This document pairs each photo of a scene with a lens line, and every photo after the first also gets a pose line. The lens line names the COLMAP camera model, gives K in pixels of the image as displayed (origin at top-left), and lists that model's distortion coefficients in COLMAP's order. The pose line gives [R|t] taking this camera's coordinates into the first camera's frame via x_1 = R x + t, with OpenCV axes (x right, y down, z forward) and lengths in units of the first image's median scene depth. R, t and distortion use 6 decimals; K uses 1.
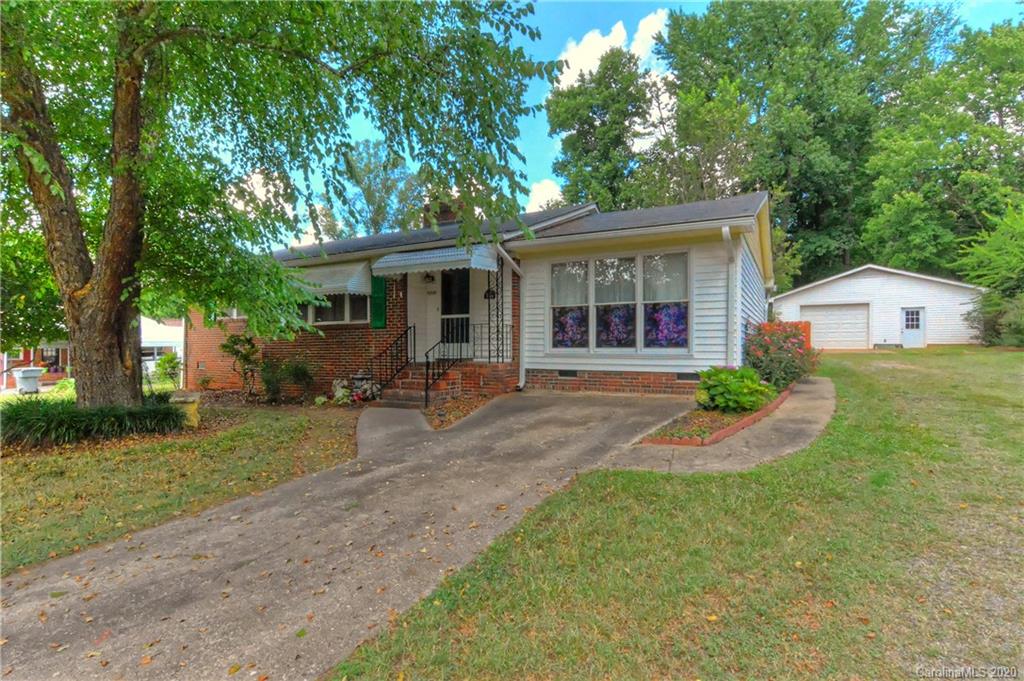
lens RADIAL K [[499.5, 0, 512.2], [0, 499.5, 344.4], [0, 0, 1]] dist [0.001689, -0.000159]
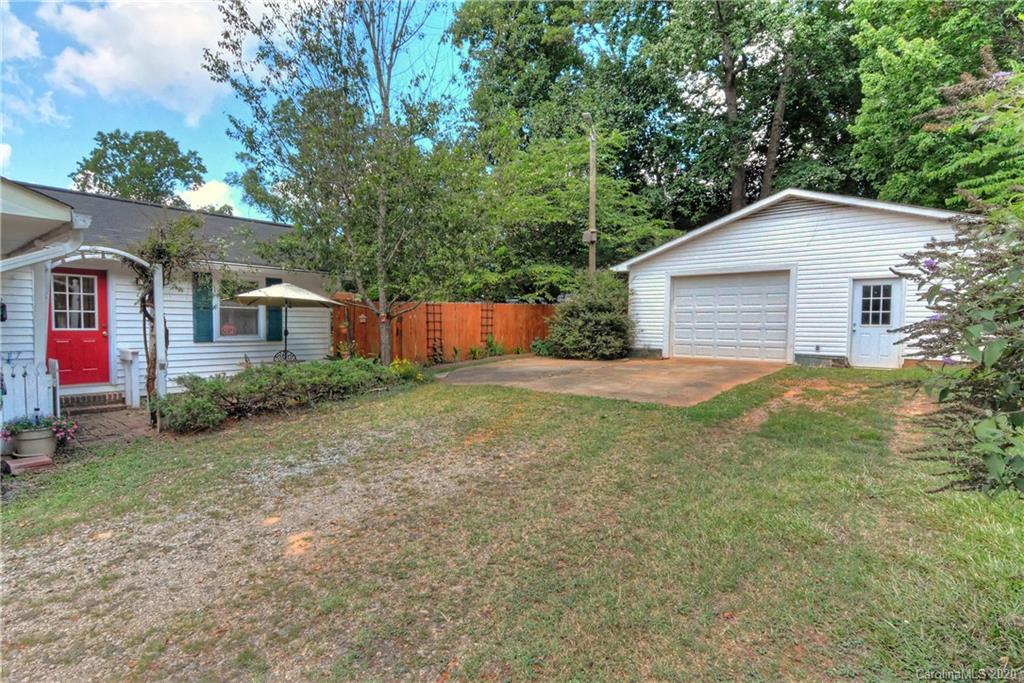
lens RADIAL K [[499.5, 0, 513.7], [0, 499.5, 342.9], [0, 0, 1]] dist [0.001689, -0.000159]
pose [[0.984834, 0.010330, -0.173192, 0.540259], [-0.002511, 0.998970, 0.045308, -0.033698], [0.173481, -0.044187, 0.983845, 0.476408]]
